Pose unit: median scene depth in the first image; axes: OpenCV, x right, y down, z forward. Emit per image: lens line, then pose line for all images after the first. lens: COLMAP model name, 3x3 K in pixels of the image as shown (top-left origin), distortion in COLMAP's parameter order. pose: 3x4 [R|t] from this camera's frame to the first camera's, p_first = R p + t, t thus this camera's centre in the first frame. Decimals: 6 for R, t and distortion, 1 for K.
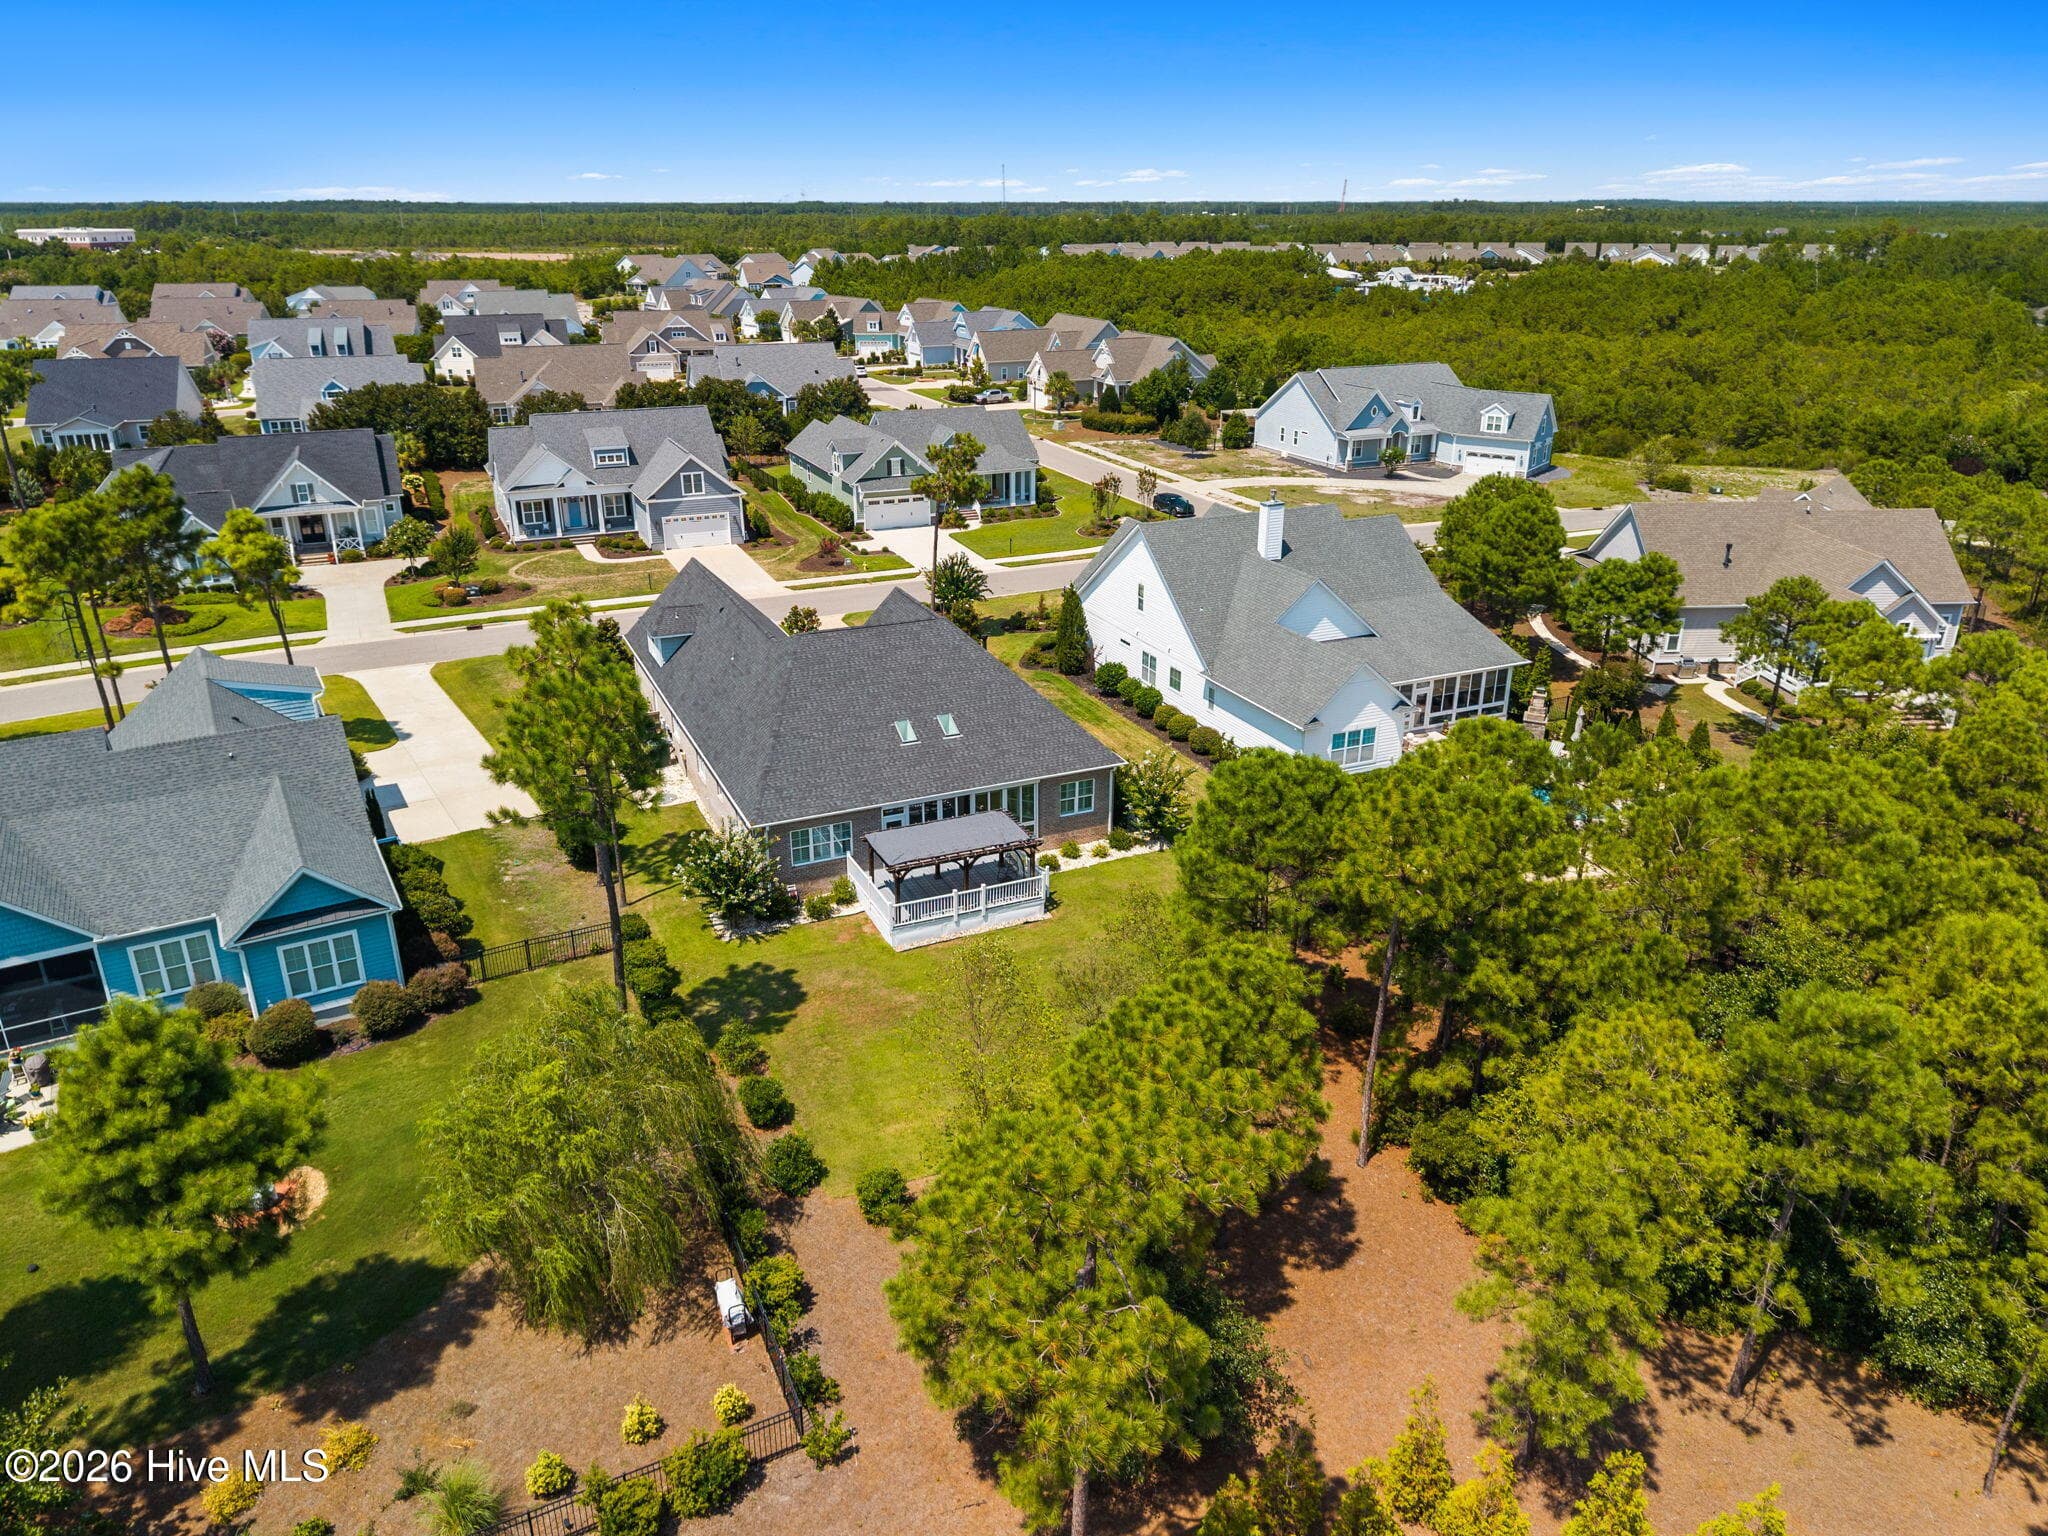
lens RADIAL K [[1405.1, 0, 1024.0], [0, 1405.1, 768.0], [0, 0, 1]] dist [0.020799, -0.021062]
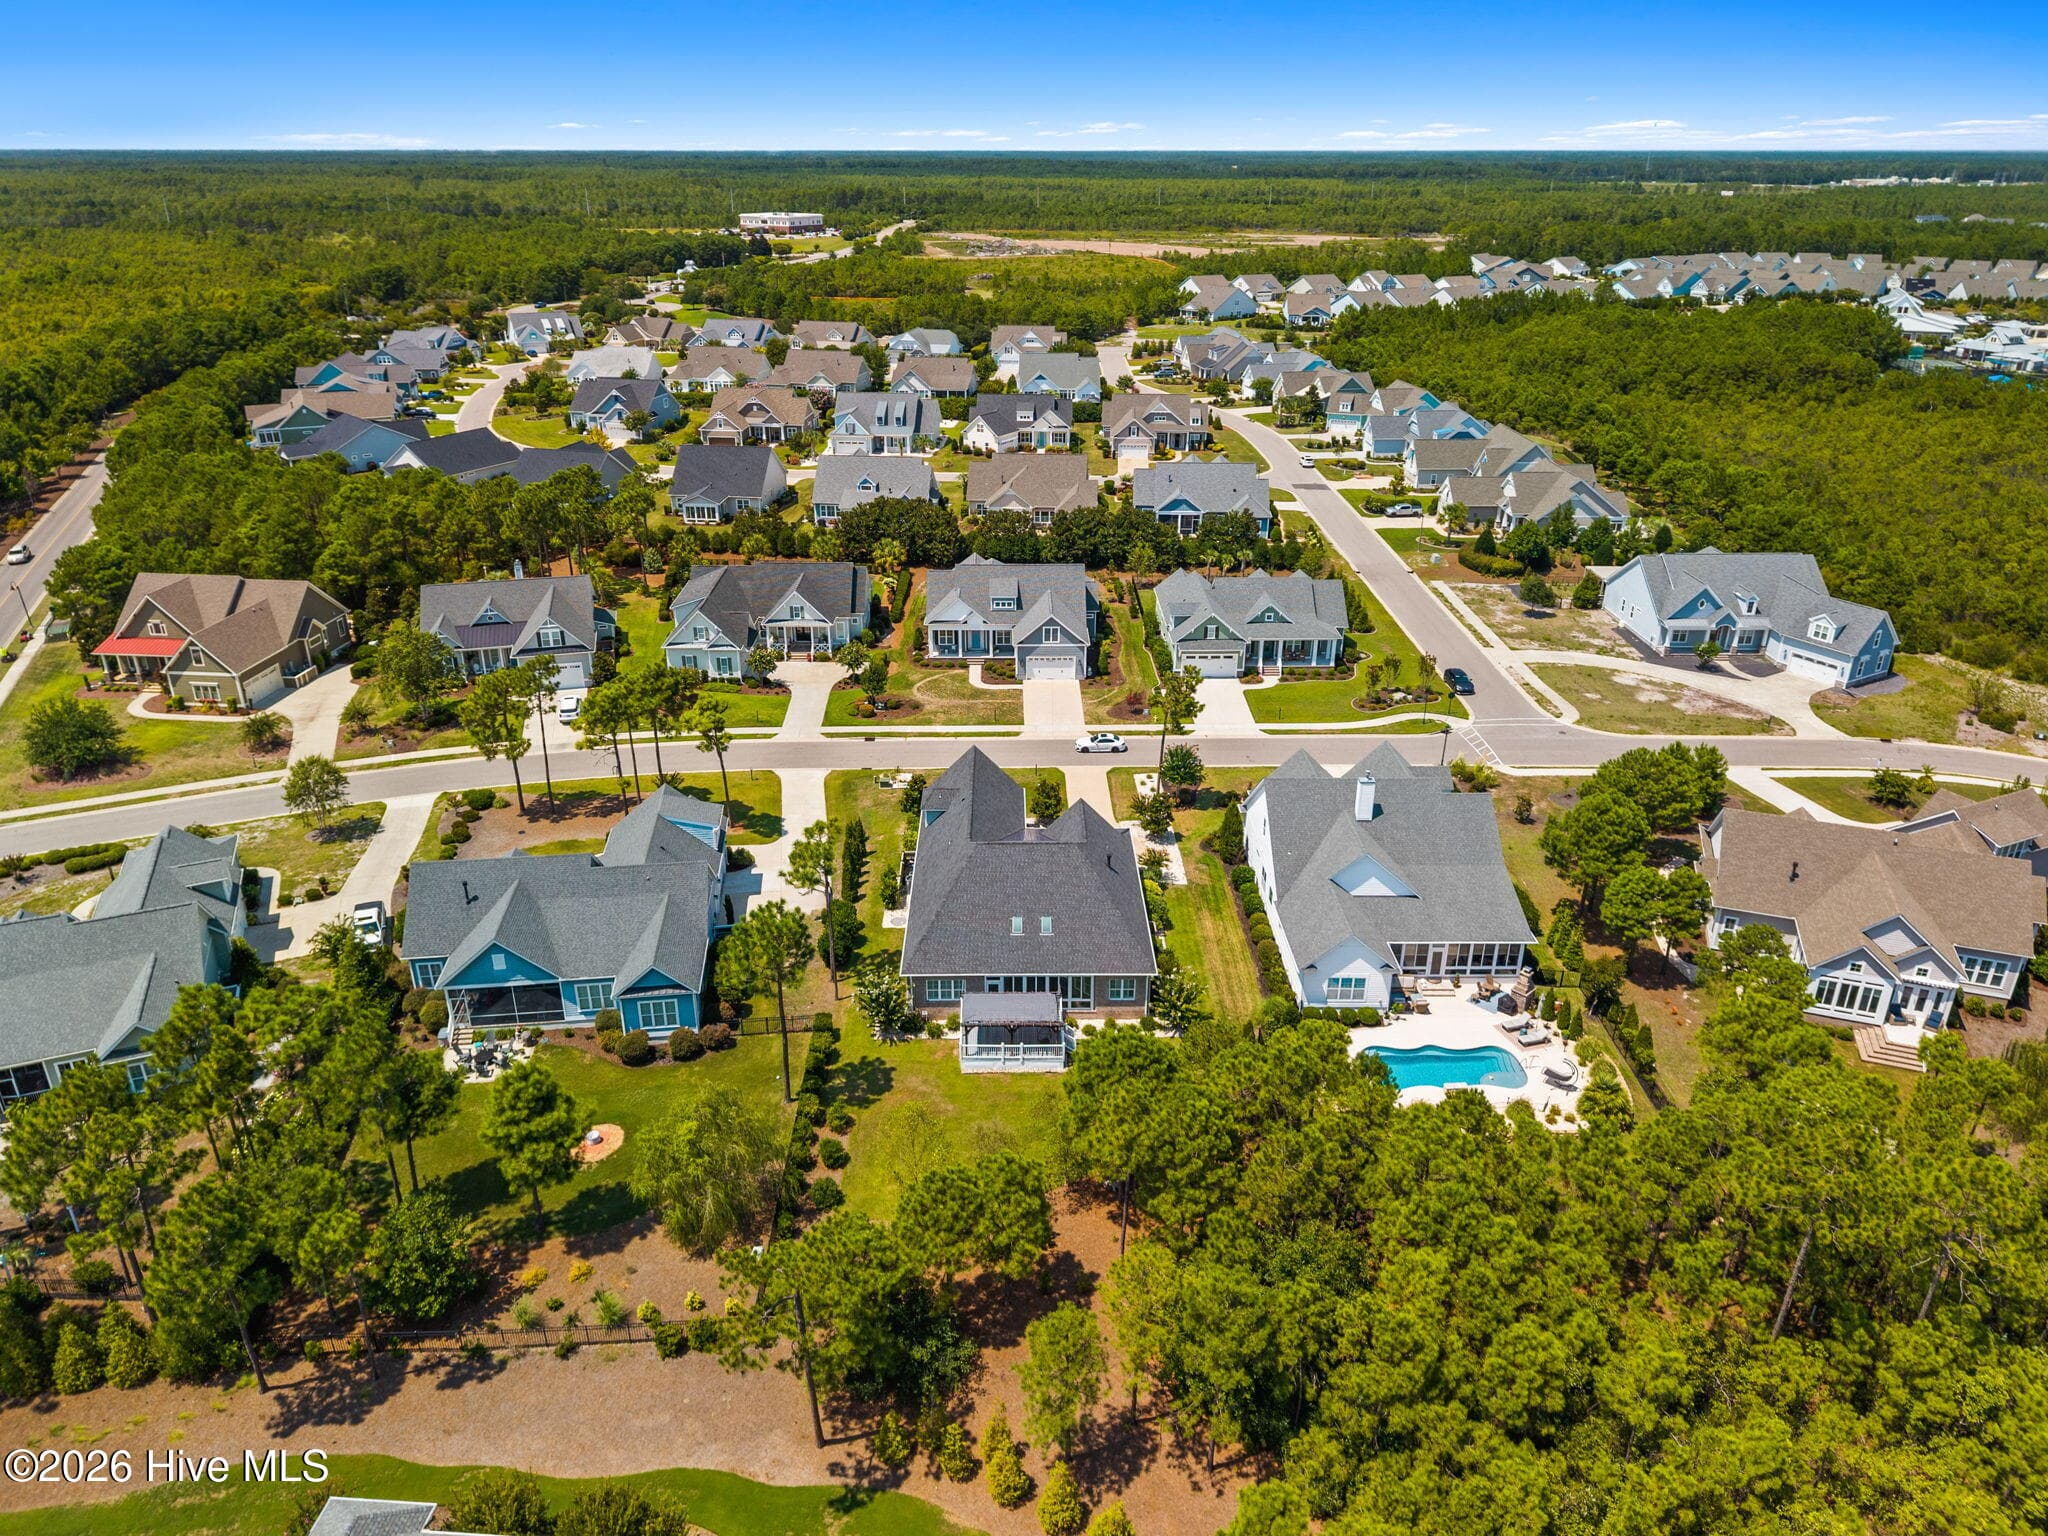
lens RADIAL K [[1377.5, 0, 1024.0], [0, 1377.5, 768.0], [0, 0, 1]] dist [0.032379, -0.033065]
pose [[0.916797, 0.164875, -0.363730, 0.362698], [-0.151767, 0.986306, 0.064546, -0.241917], [0.369392, -0.003973, 0.929265, -0.339320]]
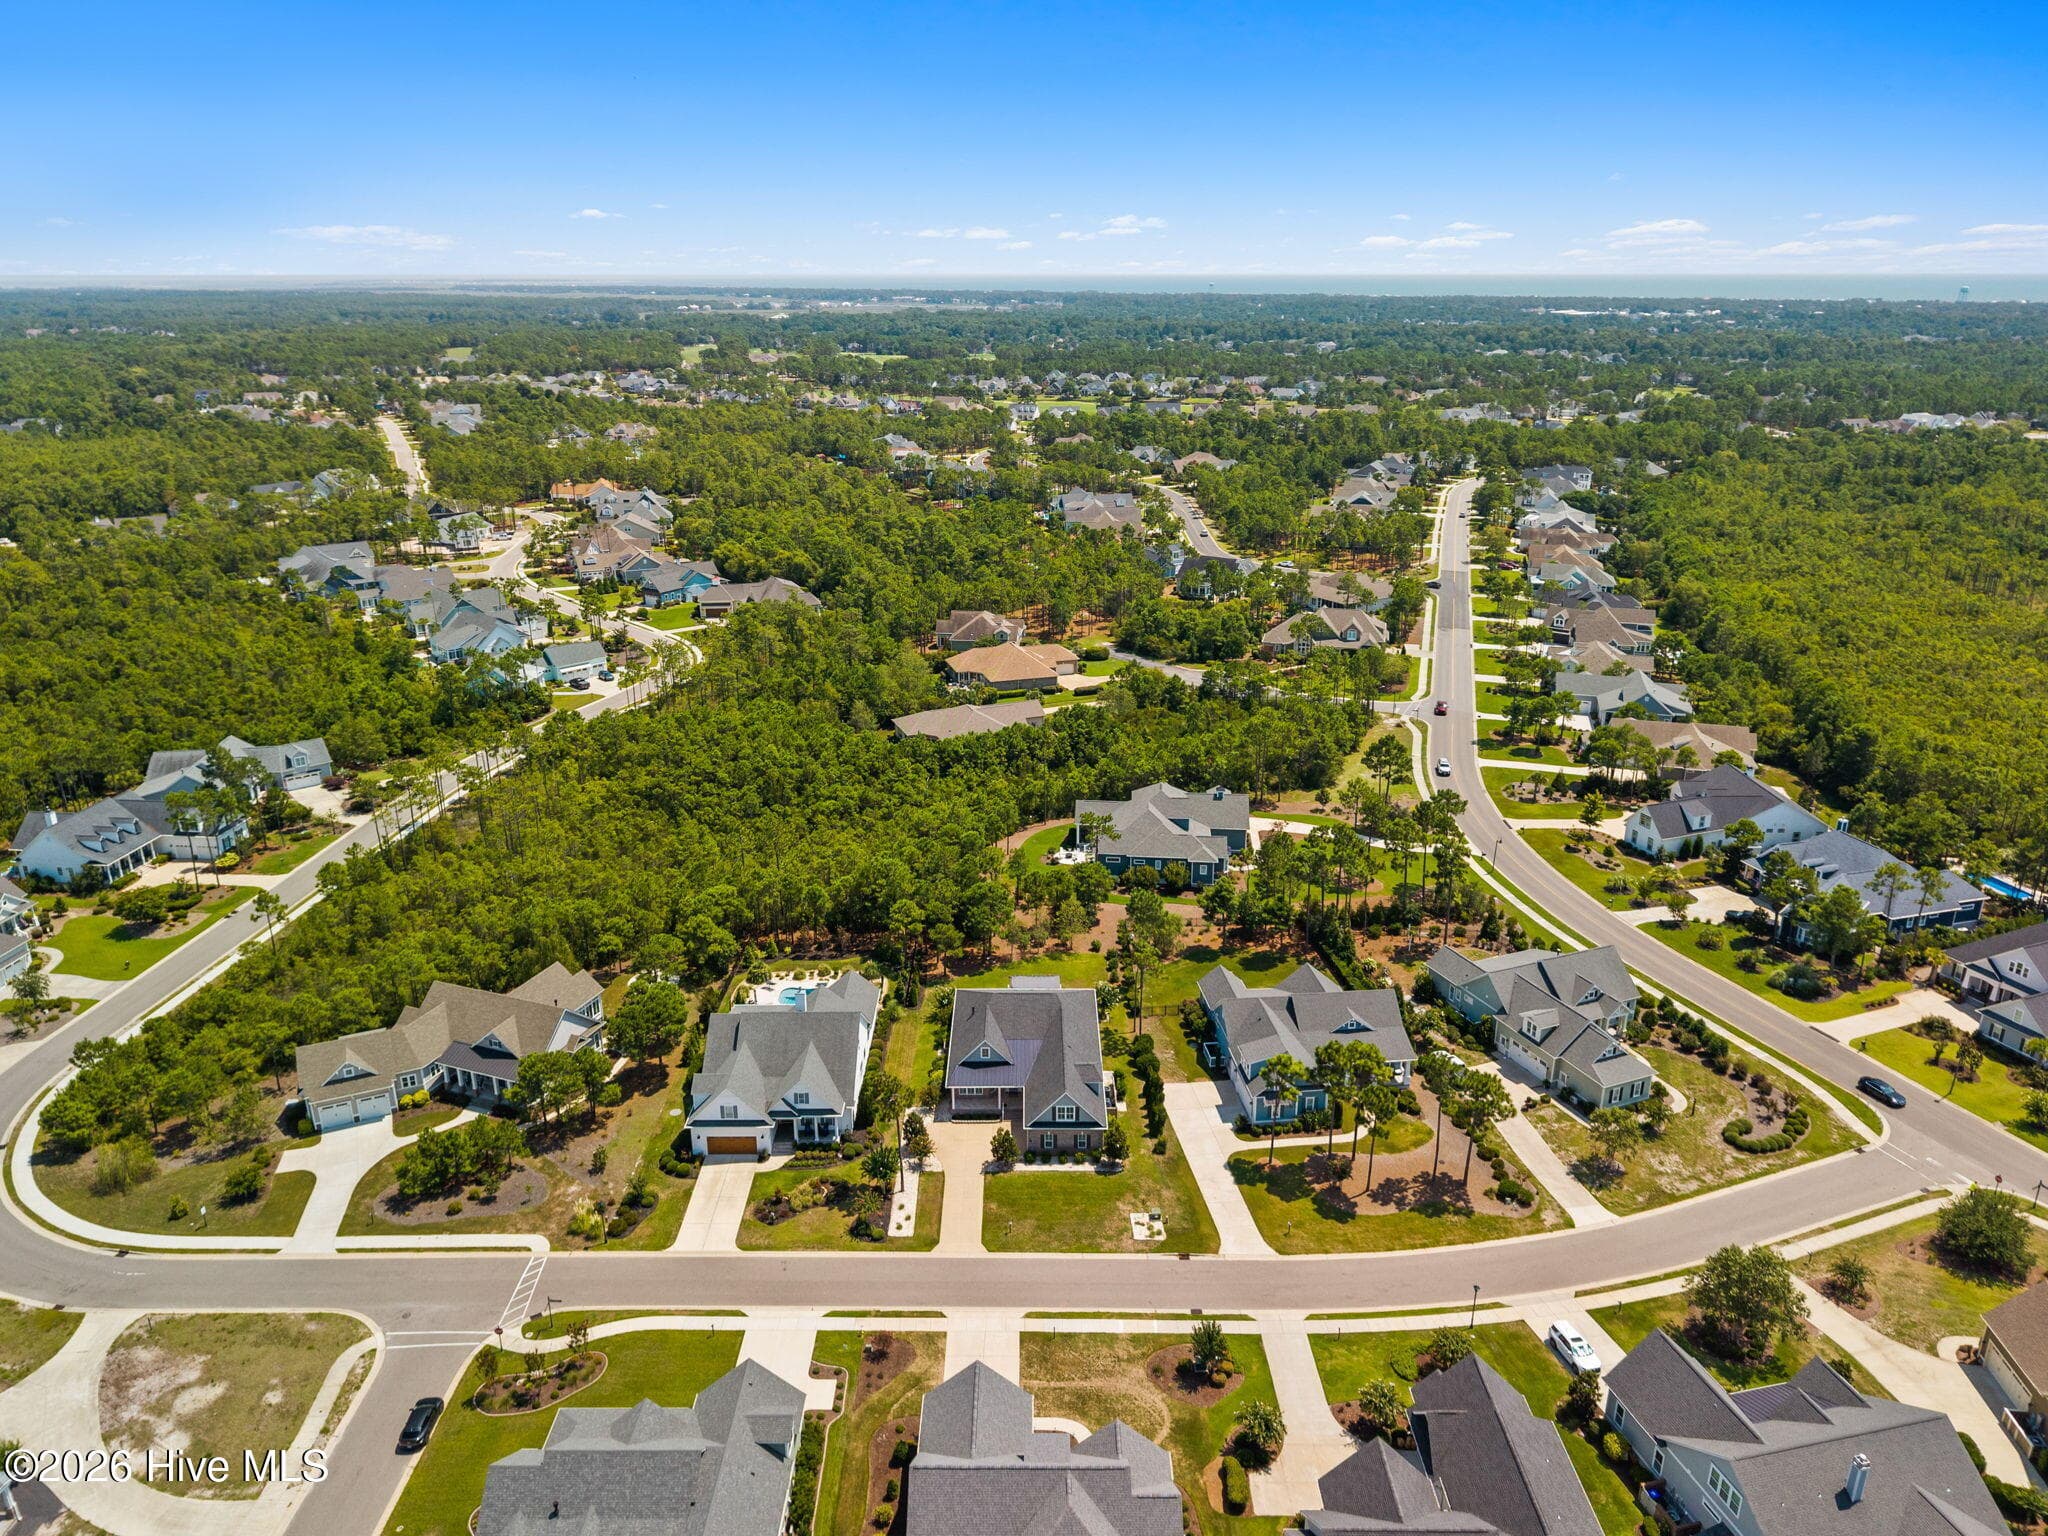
lens RADIAL K [[1377.5, 0, 1024.0], [0, 1377.5, 768.0], [0, 0, 1]] dist [0.032379, -0.033065]
pose [[-0.909508, -0.136495, 0.392637, -0.866850], [0.163975, 0.750152, 0.640613, -1.681788], [-0.381978, 0.647025, -0.659887, 2.021578]]
